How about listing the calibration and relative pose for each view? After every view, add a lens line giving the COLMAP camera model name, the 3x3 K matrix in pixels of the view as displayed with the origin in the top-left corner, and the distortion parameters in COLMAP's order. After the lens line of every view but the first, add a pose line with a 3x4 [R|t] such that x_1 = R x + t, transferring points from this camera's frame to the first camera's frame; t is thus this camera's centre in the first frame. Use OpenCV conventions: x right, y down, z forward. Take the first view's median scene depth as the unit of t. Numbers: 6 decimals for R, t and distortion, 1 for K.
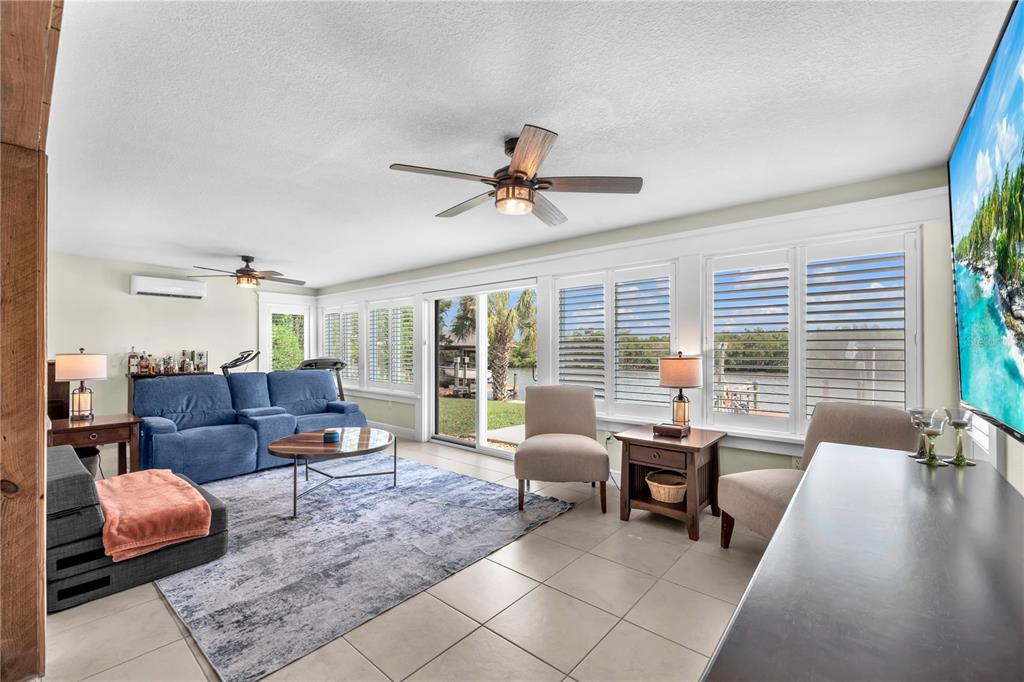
lens RADIAL K [[428.3, 0, 509.3], [0, 428.3, 344.6], [0, 0, 1]] dist [-0.001401, -0.000016]
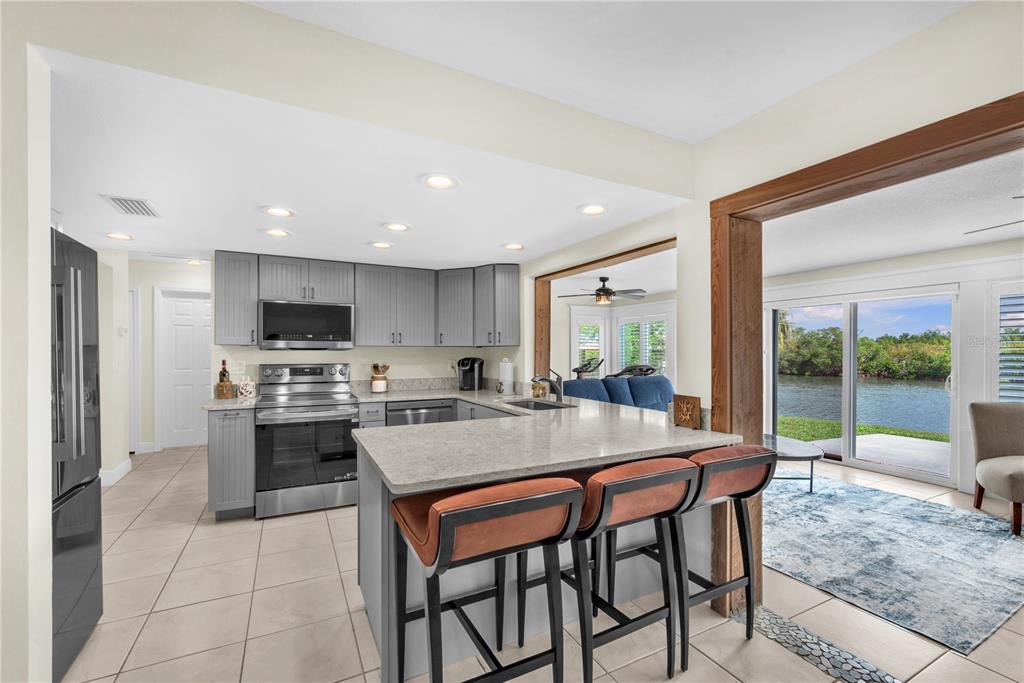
lens RADIAL K [[429.9, 0, 507.2], [0, 429.9, 352.5], [0, 0, 1]] dist [-0.001436, 0.000366]
pose [[0.927672, 0.004078, -0.373374, -0.658168], [0.000798, 0.999916, 0.012904, -0.027331], [0.373396, -0.012269, 0.927591, -0.285644]]
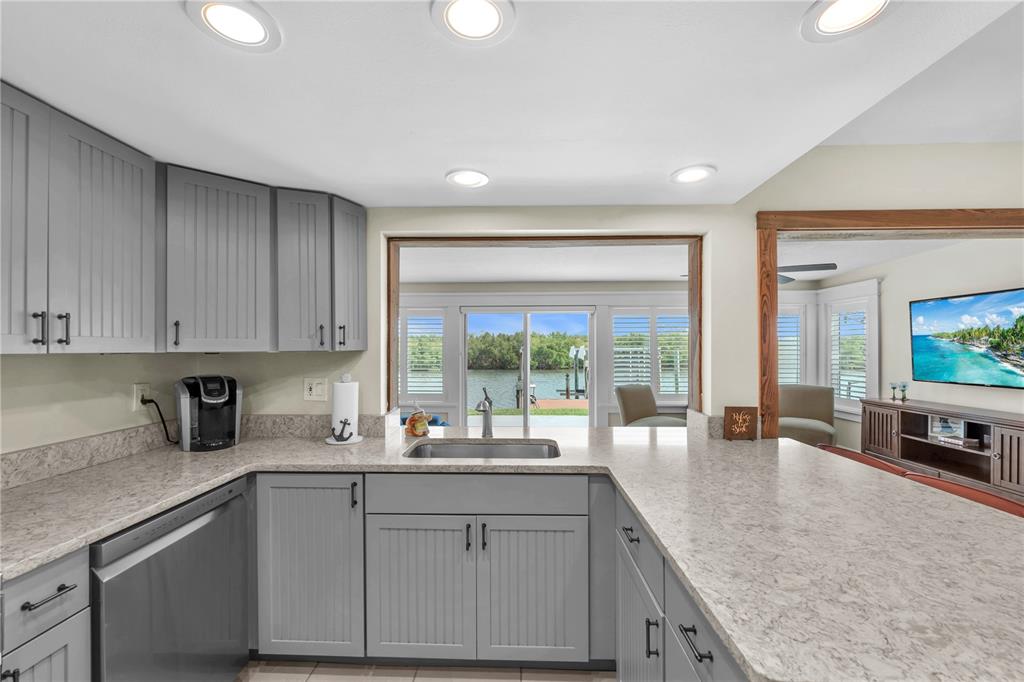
lens RADIAL K [[428.3, 0, 509.3], [0, 428.3, 344.6], [0, 0, 1]] dist [-0.001401, -0.000016]
pose [[0.777391, 0.004766, 0.628999, -1.336918], [-0.004509, 0.999988, -0.002005, -0.040869], [-0.629001, -0.001278, 0.777403, 0.174790]]
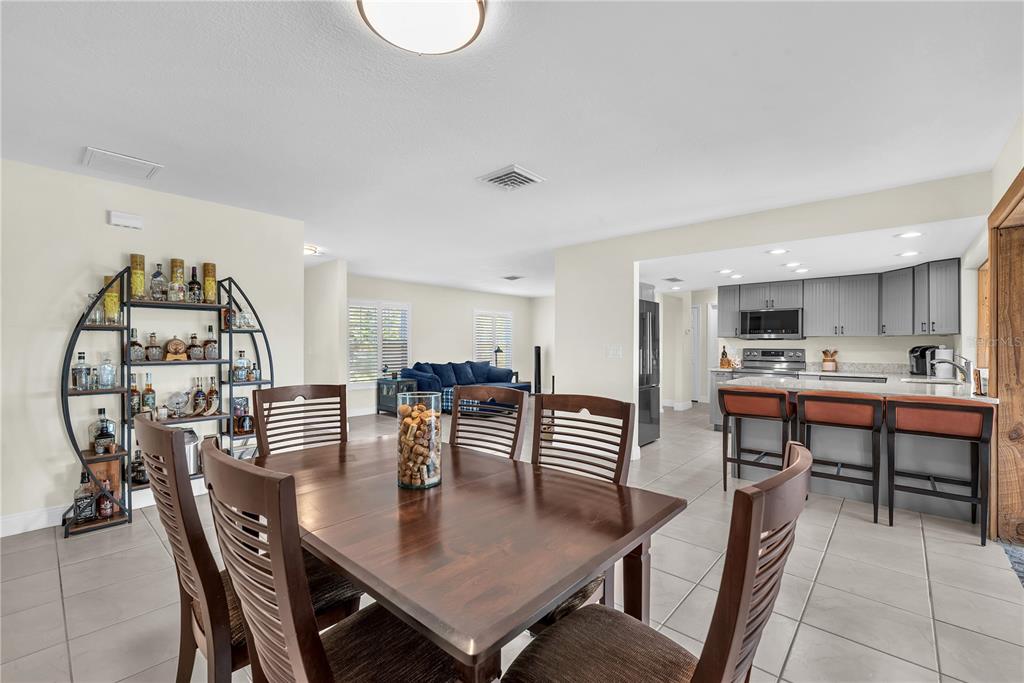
lens RADIAL K [[433.3, 0, 506.4], [0, 433.3, 345.2], [0, 0, 1]] dist [-0.001480, -0.000112]
pose [[-0.020612, 0.001797, -0.999786, 0.262727], [0.006271, 0.999979, 0.001668, -0.006511], [0.999768, -0.006235, -0.020623, -0.491172]]
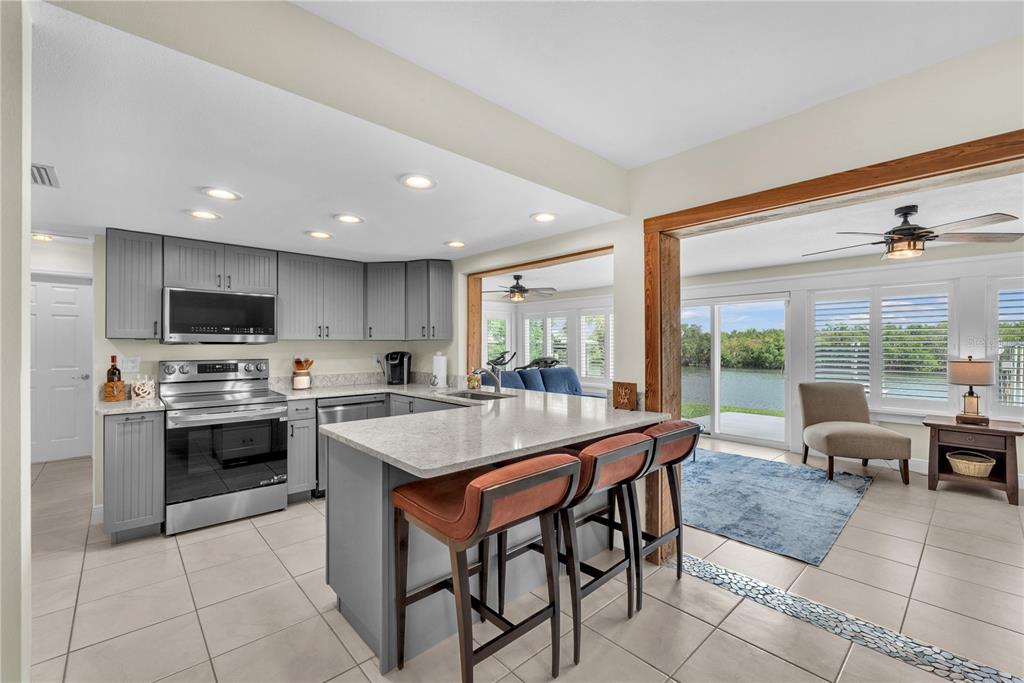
lens RADIAL K [[428.3, 0, 509.3], [0, 428.3, 345.1], [0, 0, 1]] dist [-0.001401, -0.000016]
pose [[0.993159, 0.000600, -0.116769, -0.770168], [0.000565, 0.999950, 0.009946, -0.027535], [0.116769, -0.009944, 0.993109, -0.367473]]
